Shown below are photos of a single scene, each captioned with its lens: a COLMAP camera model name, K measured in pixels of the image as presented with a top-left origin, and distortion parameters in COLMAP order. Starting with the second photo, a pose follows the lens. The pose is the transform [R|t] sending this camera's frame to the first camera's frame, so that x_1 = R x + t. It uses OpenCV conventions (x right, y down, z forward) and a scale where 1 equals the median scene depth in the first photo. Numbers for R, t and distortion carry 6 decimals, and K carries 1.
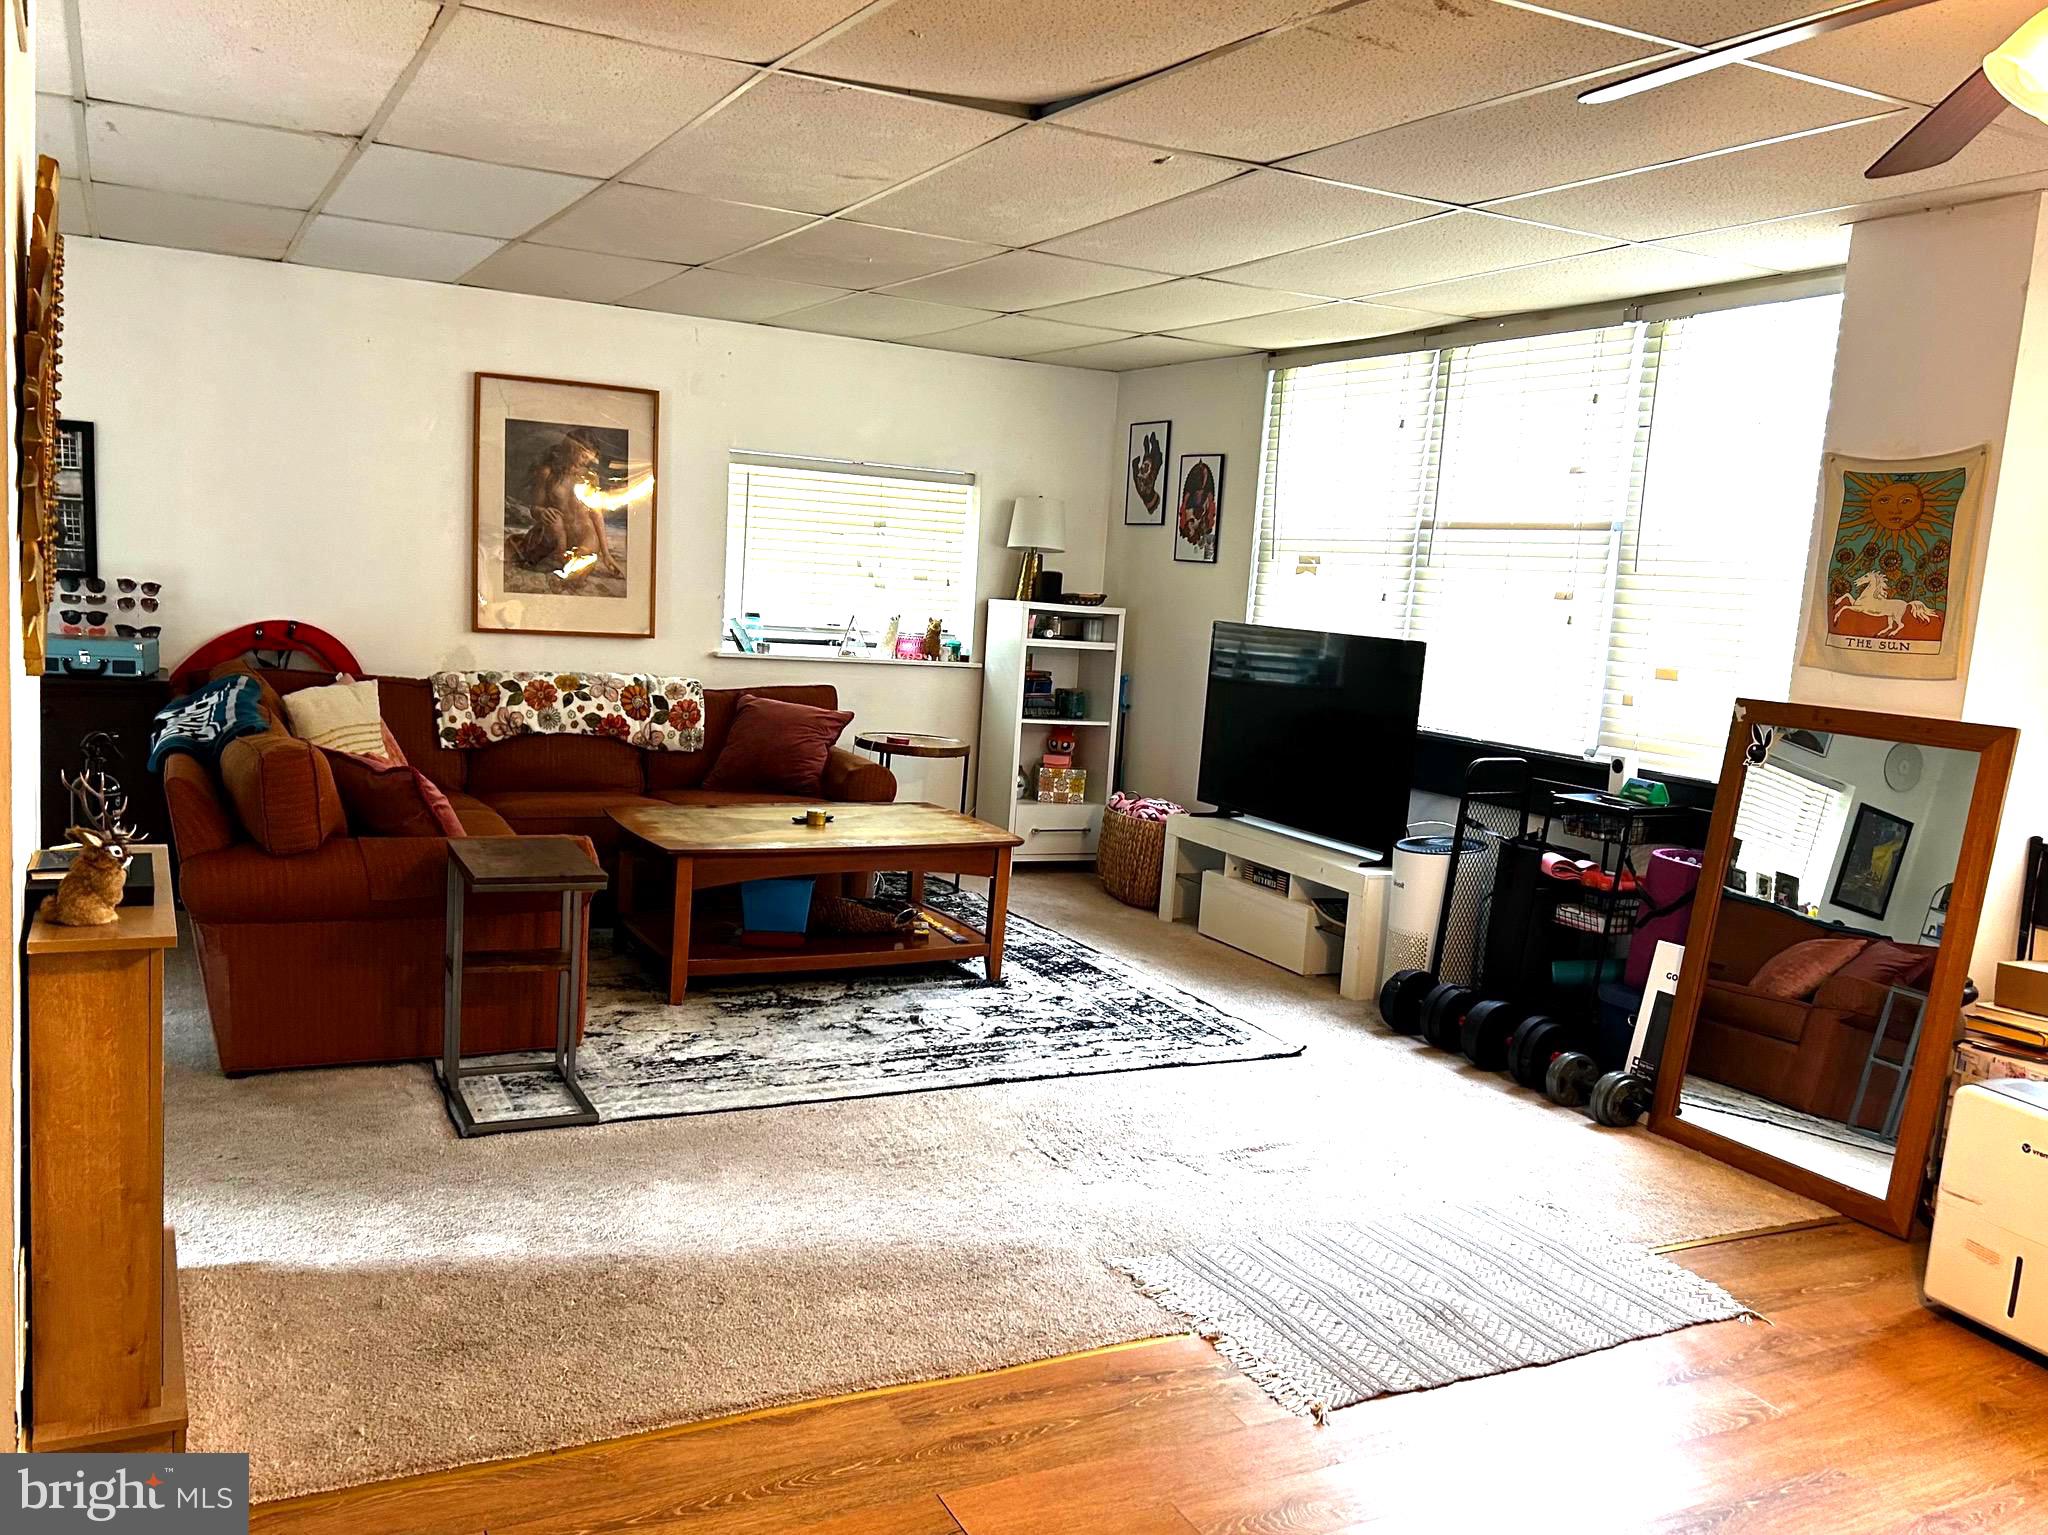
lens RADIAL K [[1630.1, 0, 1016.1], [0, 1630.1, 823.3], [0, 0, 1]] dist [0.074109, -0.132348]
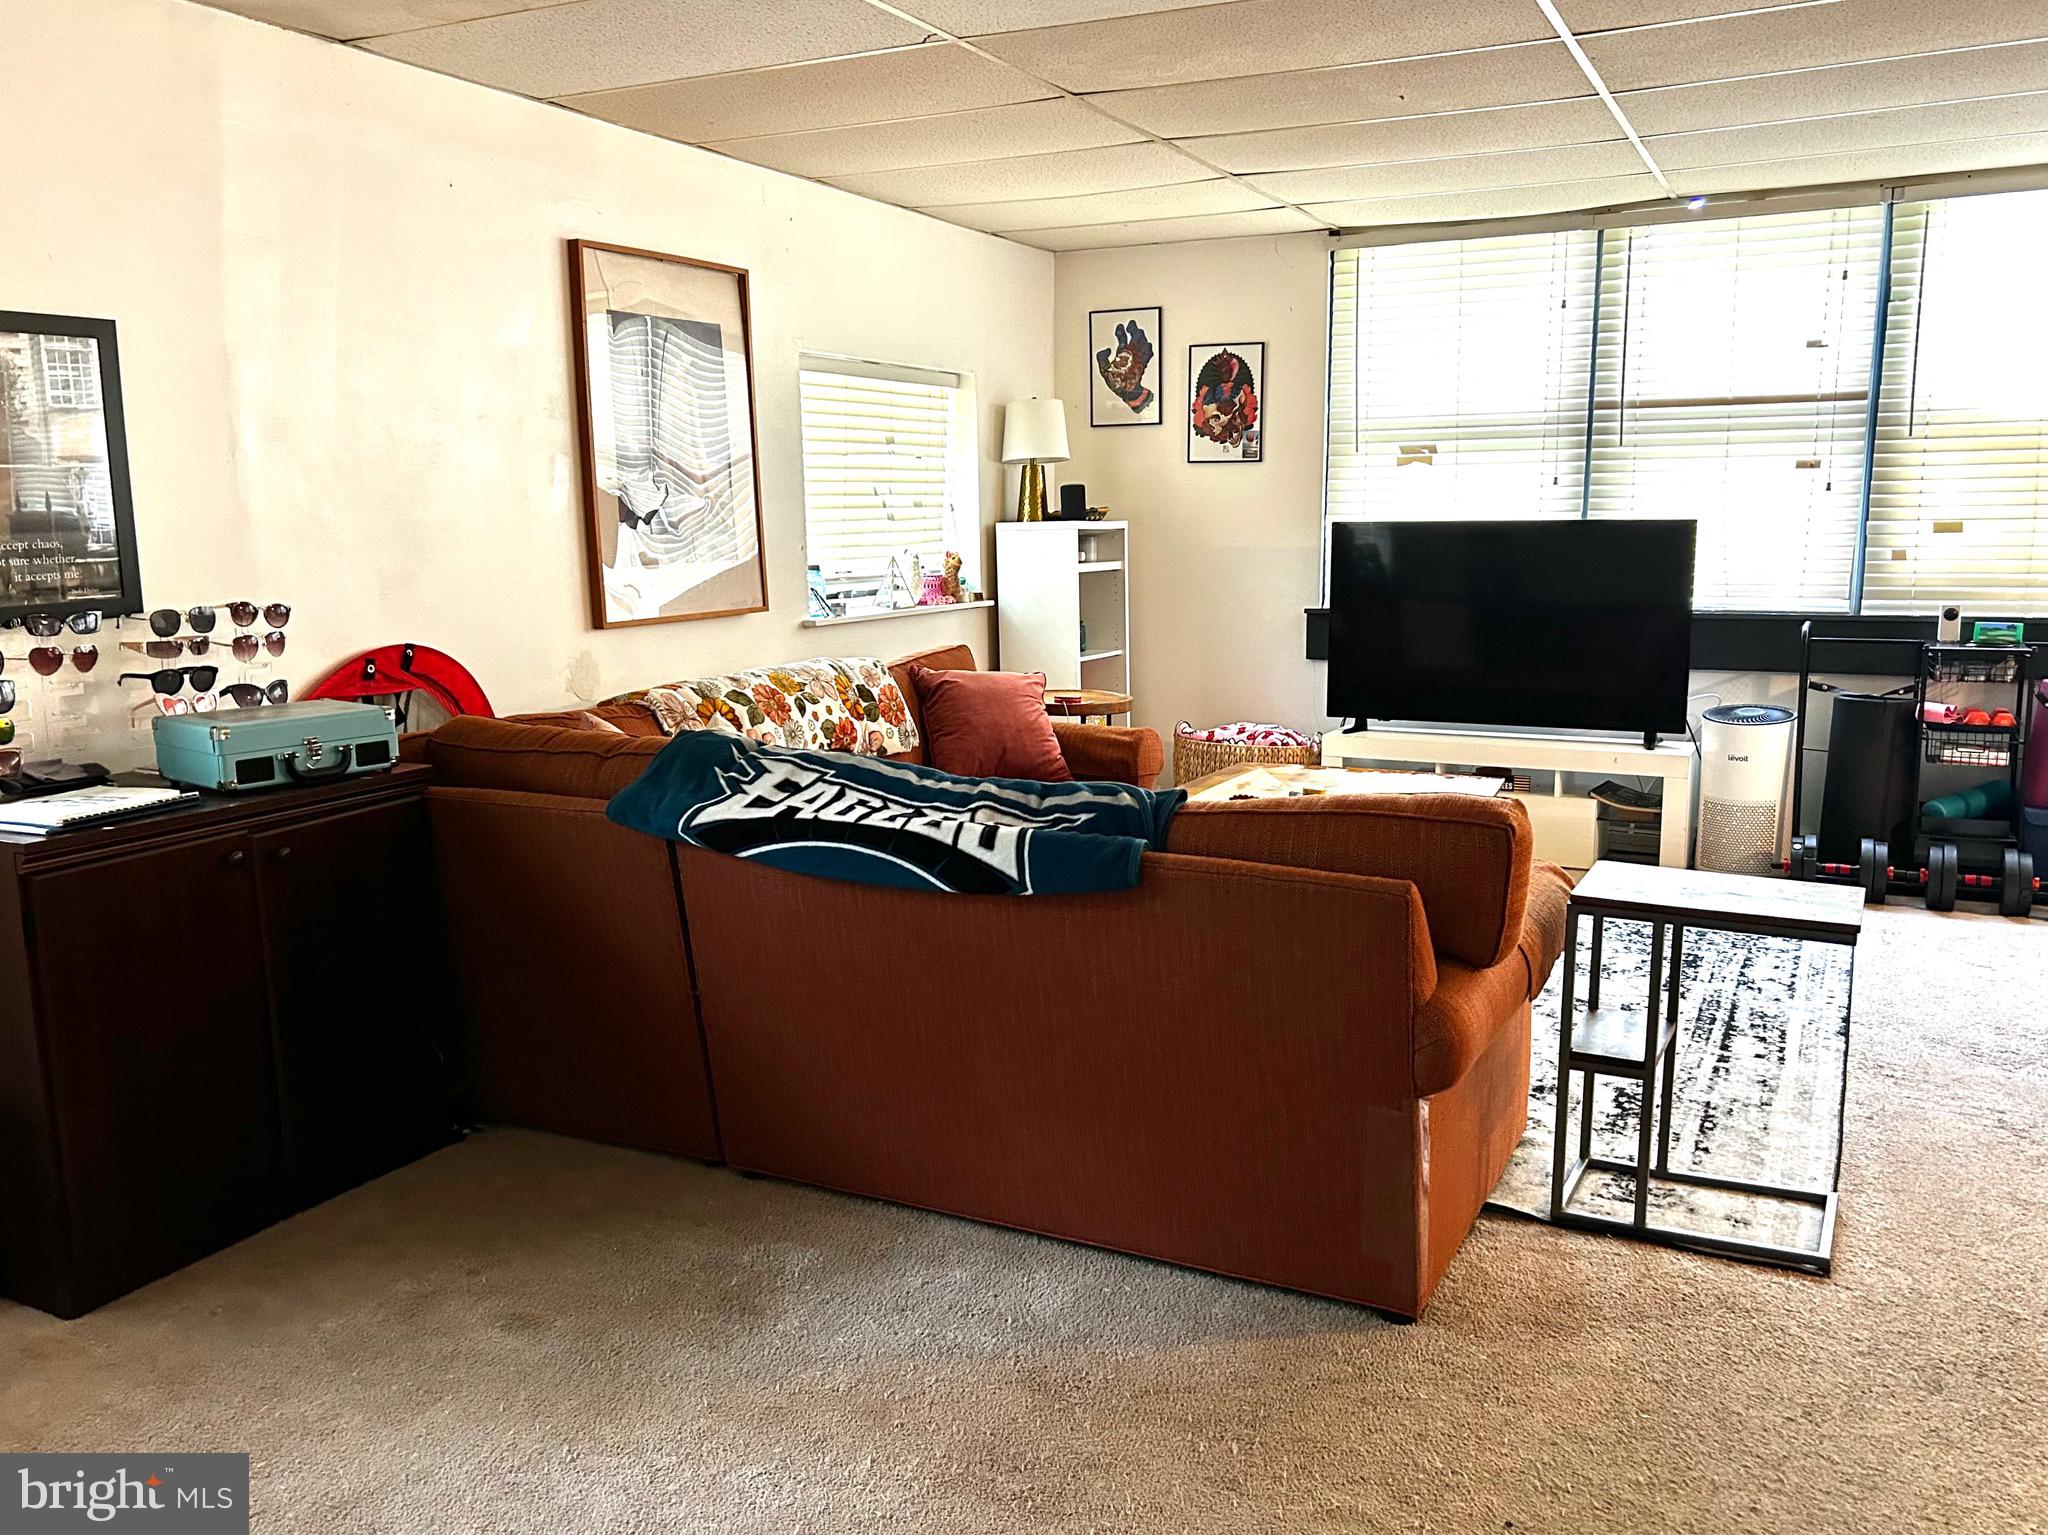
lens RADIAL K [[1644.7, 0, 1009.5], [0, 1644.7, 784.1], [0, 0, 1]] dist [0.058928, -0.073513]
pose [[0.805039, -0.172992, 0.567438, -0.616009], [0.154613, 0.984663, 0.080835, -0.086220], [-0.572719, 0.022658, 0.819439, 0.360235]]
